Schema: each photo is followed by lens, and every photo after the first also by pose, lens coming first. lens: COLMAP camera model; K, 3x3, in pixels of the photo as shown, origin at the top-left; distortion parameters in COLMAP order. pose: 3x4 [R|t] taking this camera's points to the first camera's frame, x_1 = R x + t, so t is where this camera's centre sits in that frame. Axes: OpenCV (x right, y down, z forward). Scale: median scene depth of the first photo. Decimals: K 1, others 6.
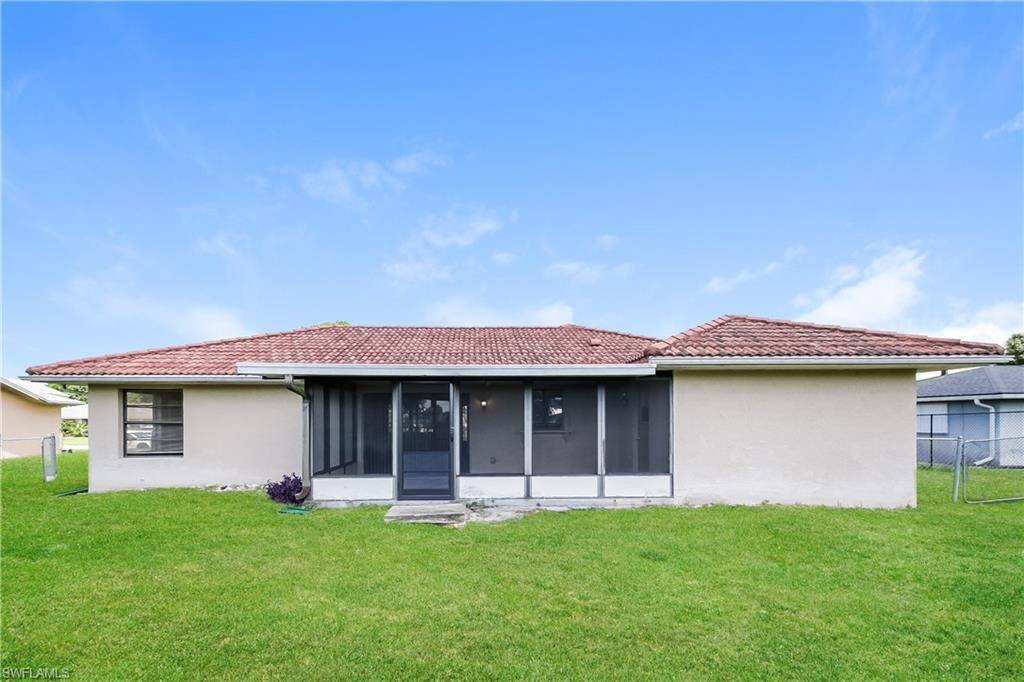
lens RADIAL K [[436.4, 0, 514.1], [0, 436.4, 340.2], [0, 0, 1]] dist [-0.001513, -0.000084]
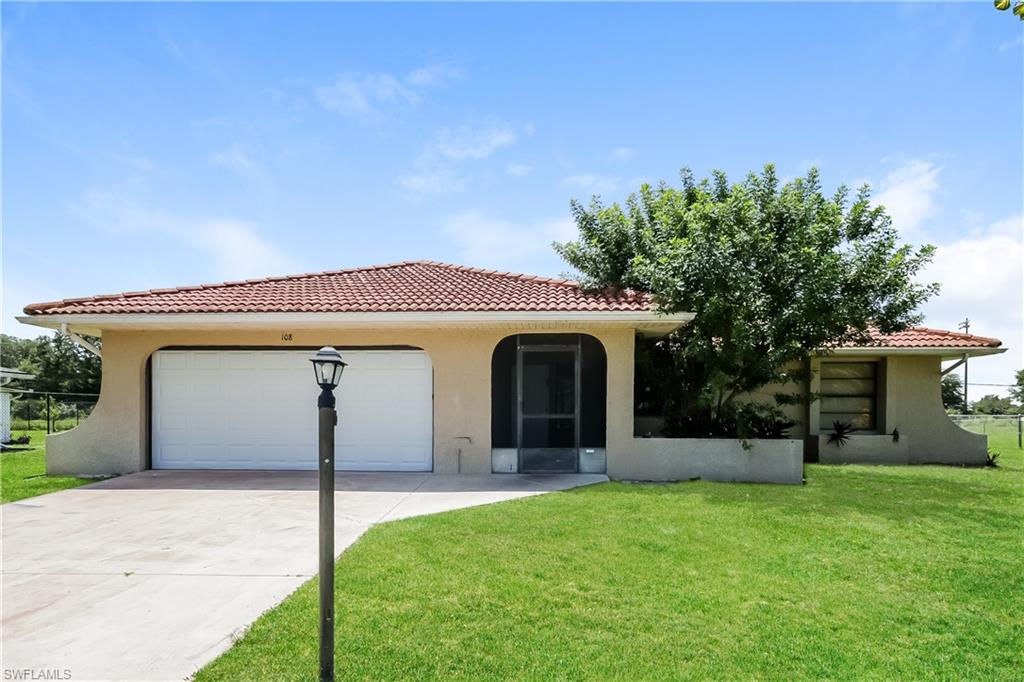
lens RADIAL K [[436.6, 0, 513.5], [0, 436.6, 331.3], [0, 0, 1]] dist [-0.000557, -0.000868]
pose [[0.999999, -0.001180, -0.000070, -0.037079], [0.001180, 0.999999, -0.000389, 0.179875], [0.000070, 0.000389, 1.000000, -0.000079]]
